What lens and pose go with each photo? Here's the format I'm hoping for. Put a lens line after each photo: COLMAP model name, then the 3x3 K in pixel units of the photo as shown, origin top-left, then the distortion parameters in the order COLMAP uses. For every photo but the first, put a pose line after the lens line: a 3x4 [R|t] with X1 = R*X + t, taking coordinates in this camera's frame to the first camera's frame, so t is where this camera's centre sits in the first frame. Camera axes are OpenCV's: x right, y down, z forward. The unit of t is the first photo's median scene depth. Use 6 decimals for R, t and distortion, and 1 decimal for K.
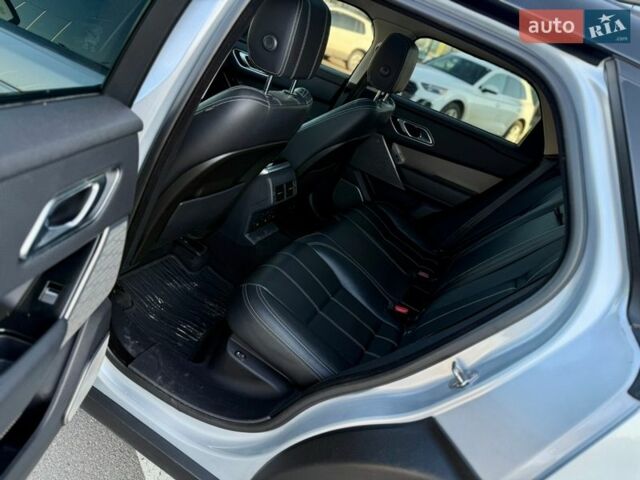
lens RADIAL K [[446.2, 0, 320.0], [0, 446.2, 240.0], [0, 0, 1]] dist [0.064910, -0.091975]
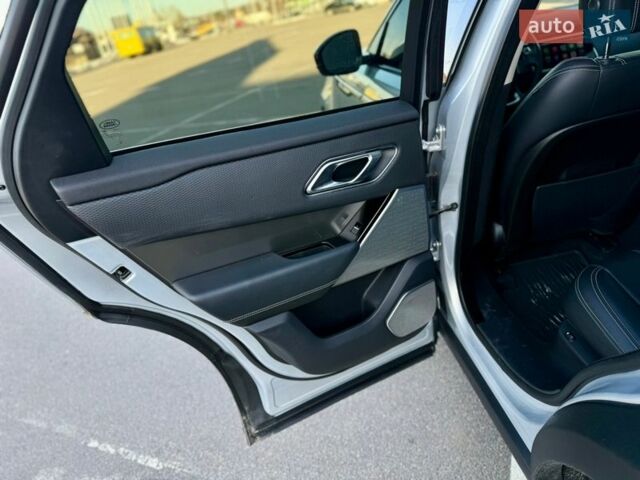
lens RADIAL K [[446.2, 0, 320.0], [0, 446.2, 240.0], [0, 0, 1]] dist [0.064910, -0.091975]
pose [[0.468884, 0.010737, -0.883194, 0.306559], [-0.070776, 0.997167, -0.025452, 0.083781], [0.880420, 0.074443, 0.468316, 0.047639]]
